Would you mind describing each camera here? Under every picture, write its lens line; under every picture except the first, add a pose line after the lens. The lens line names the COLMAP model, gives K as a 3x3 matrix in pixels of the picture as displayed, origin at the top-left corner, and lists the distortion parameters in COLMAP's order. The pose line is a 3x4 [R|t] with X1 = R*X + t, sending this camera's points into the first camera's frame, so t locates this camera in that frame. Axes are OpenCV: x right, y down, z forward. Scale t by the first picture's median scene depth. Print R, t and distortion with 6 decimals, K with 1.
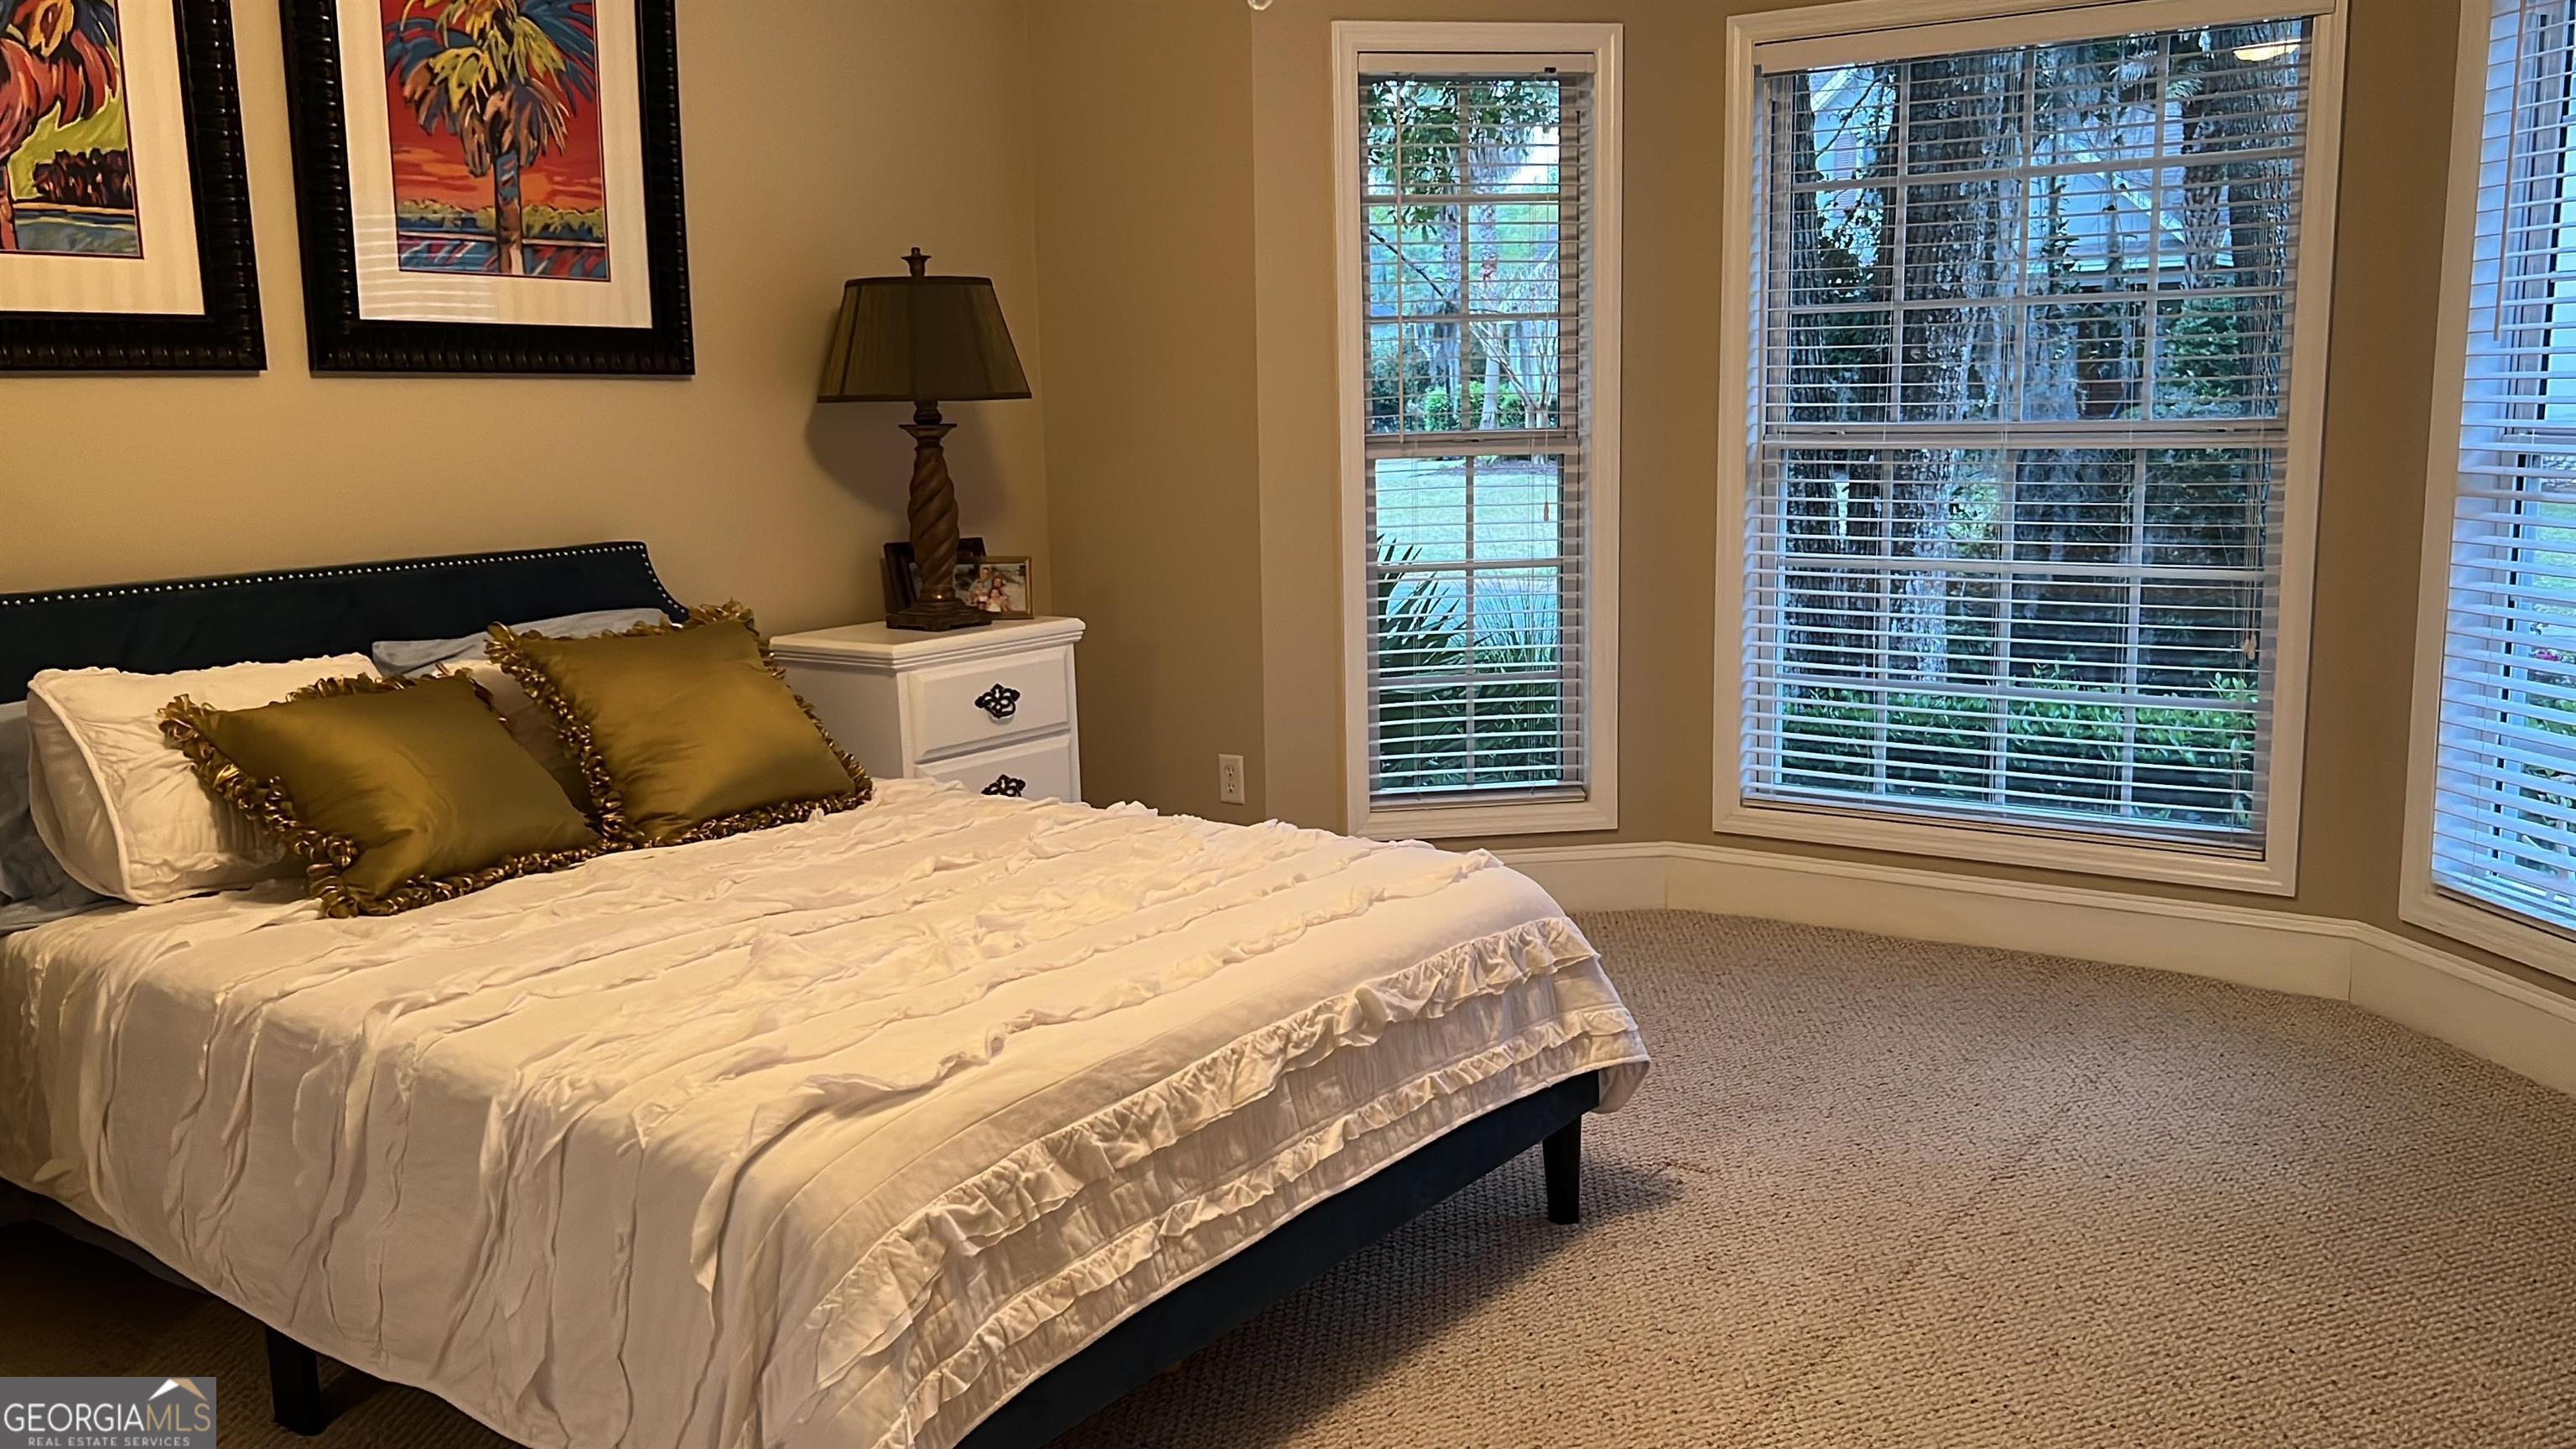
lens RADIAL K [[2140.3, 0, 1291.4], [0, 2140.3, 722.9], [0, 0, 1]] dist [0.070958, -0.079827]
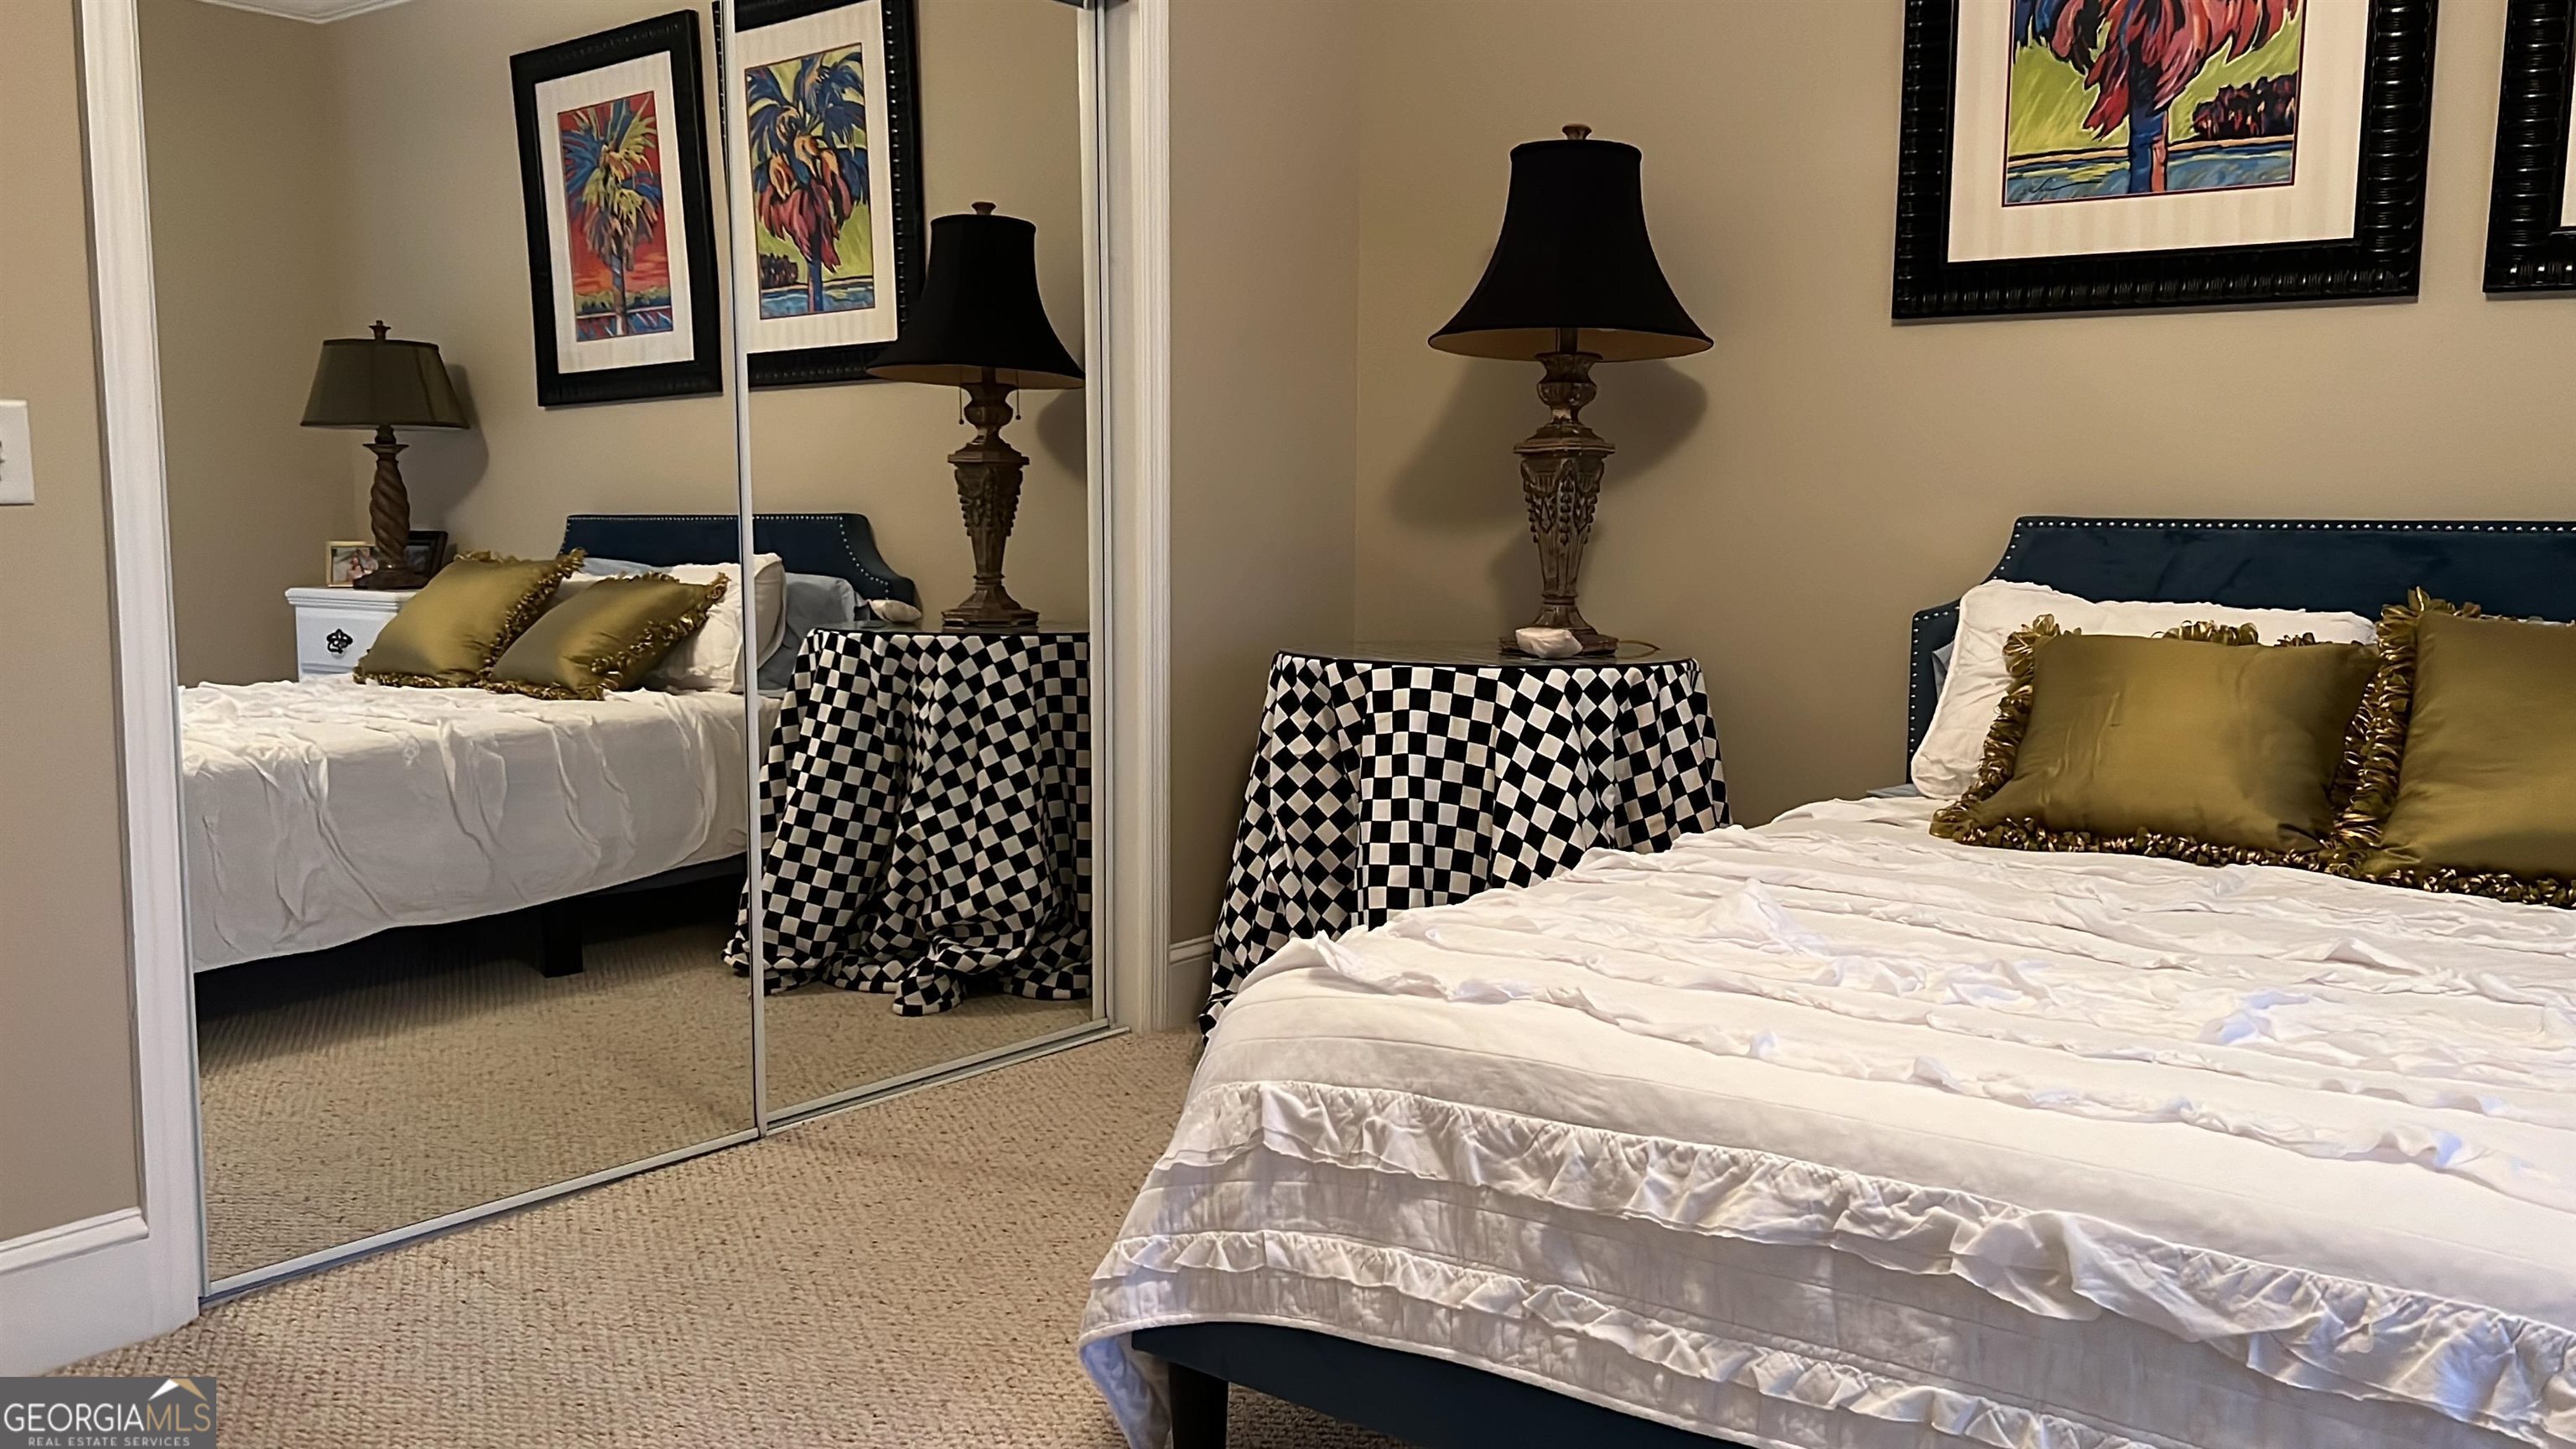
lens RADIAL K [[2140.3, 0, 1290.0], [0, 2140.3, 729.7], [0, 0, 1]] dist [0.070958, -0.079827]
pose [[-0.048406, 0.133980, -0.989801, 0.659229], [-0.159557, 0.977200, 0.140078, -0.057839], [0.986001, 0.164710, -0.025925, 0.868478]]
